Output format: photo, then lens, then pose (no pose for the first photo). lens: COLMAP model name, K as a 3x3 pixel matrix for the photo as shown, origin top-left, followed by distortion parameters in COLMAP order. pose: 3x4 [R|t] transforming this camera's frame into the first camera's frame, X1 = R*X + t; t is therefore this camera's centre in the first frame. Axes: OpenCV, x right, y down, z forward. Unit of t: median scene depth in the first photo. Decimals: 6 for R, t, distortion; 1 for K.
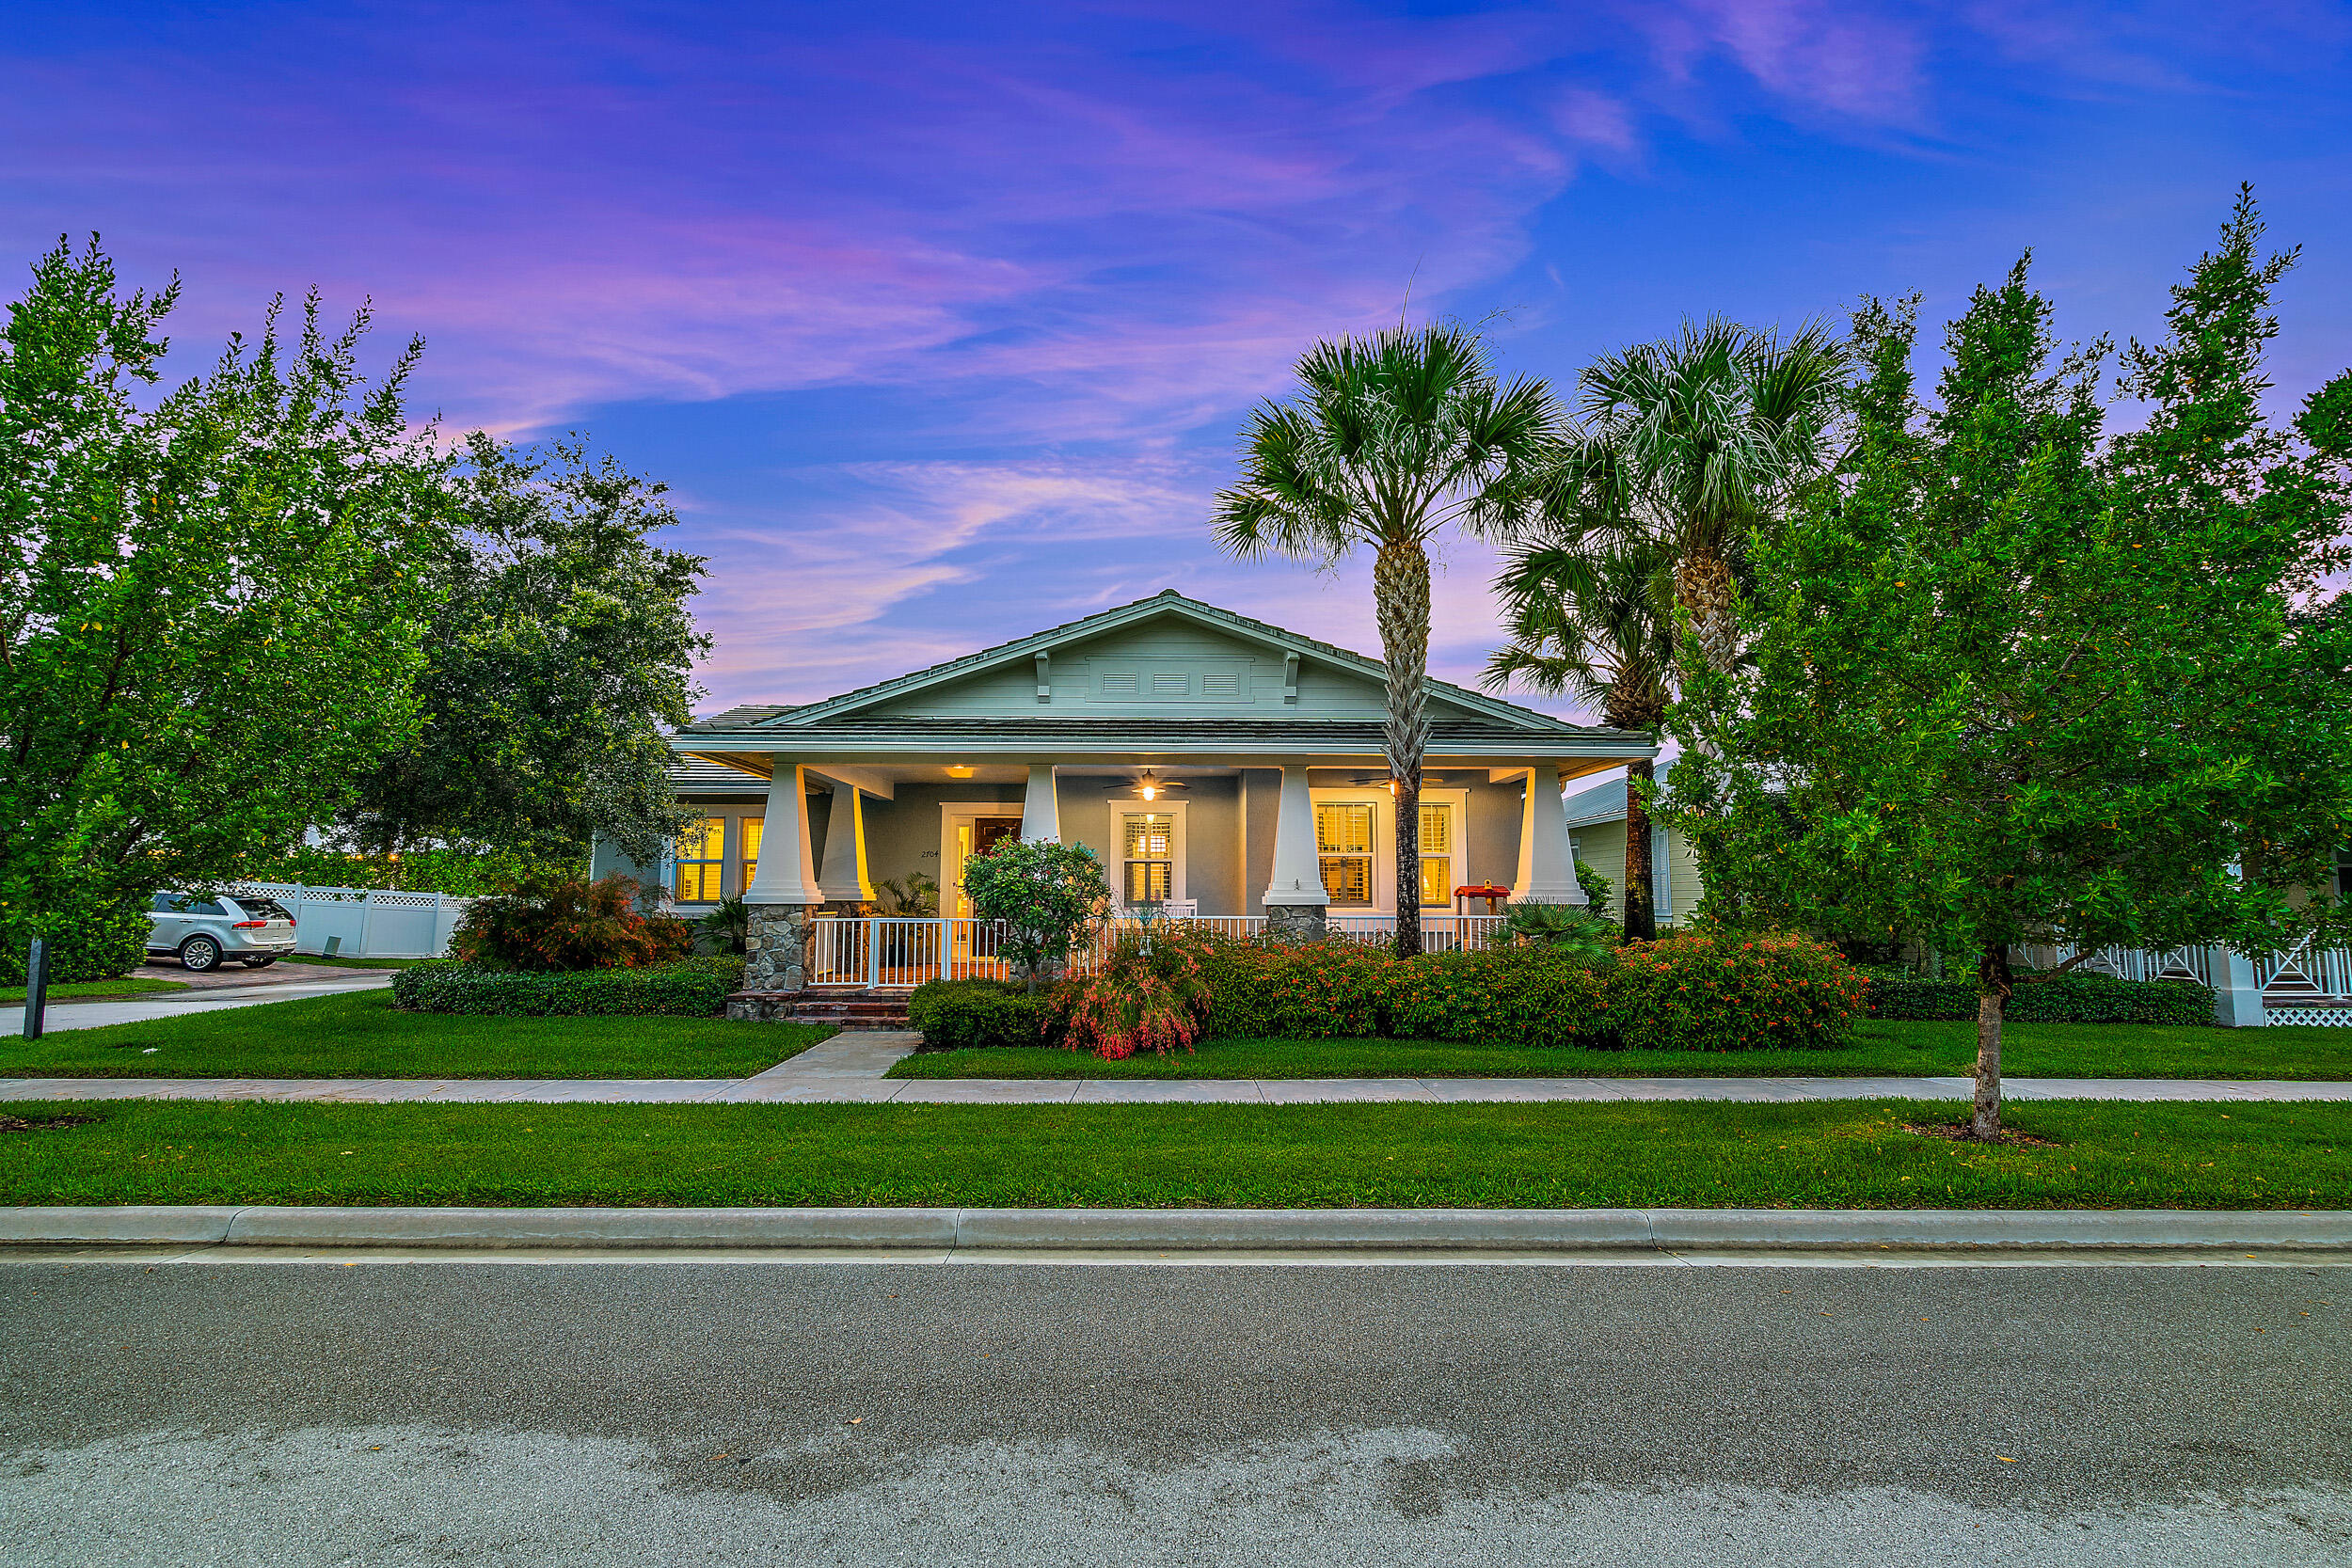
lens RADIAL K [[1068.7, 0, 1181.0], [0, 1068.7, 777.7], [0, 0, 1]] dist [-0.003864, -0.000187]
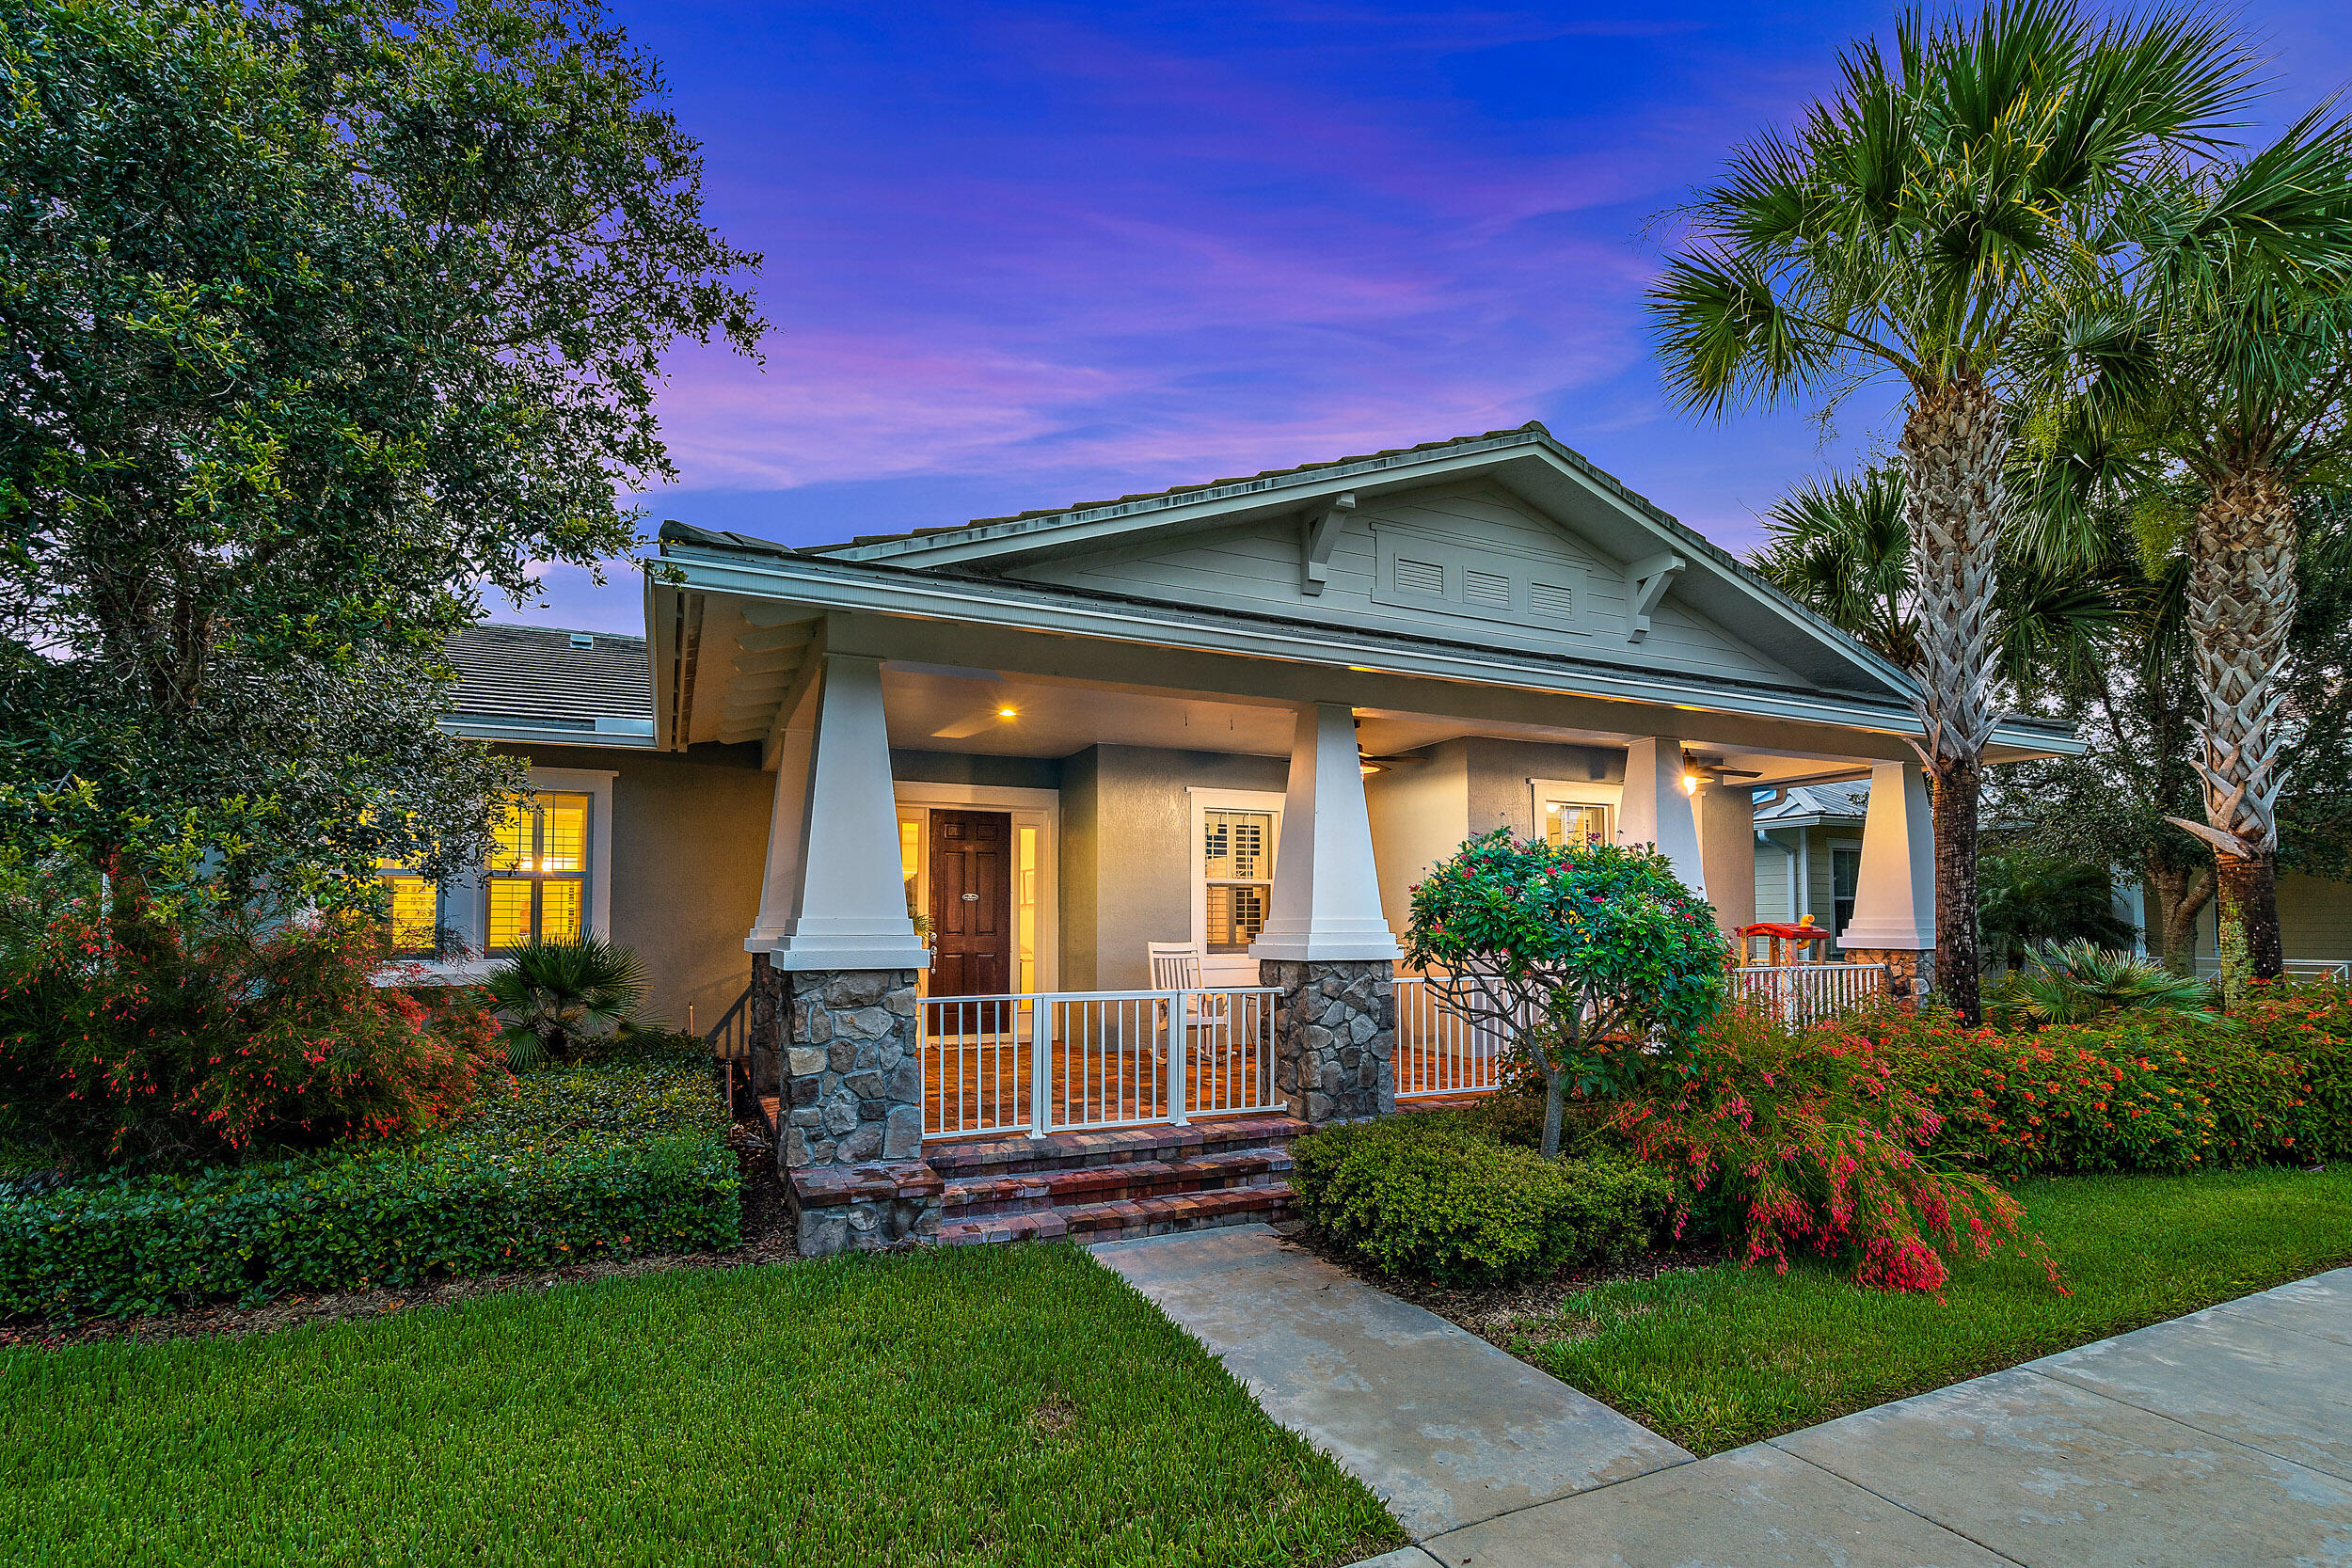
lens RADIAL K [[1097.4, 0, 1174.8], [0, 1097.4, 862.0], [0, 0, 1]] dist [-0.002077, -0.000198]
pose [[0.911226, 0.020577, 0.411392, -0.448256], [-0.041918, 0.998199, 0.042920, 0.049105], [-0.409768, -0.056354, 0.910447, 0.536629]]
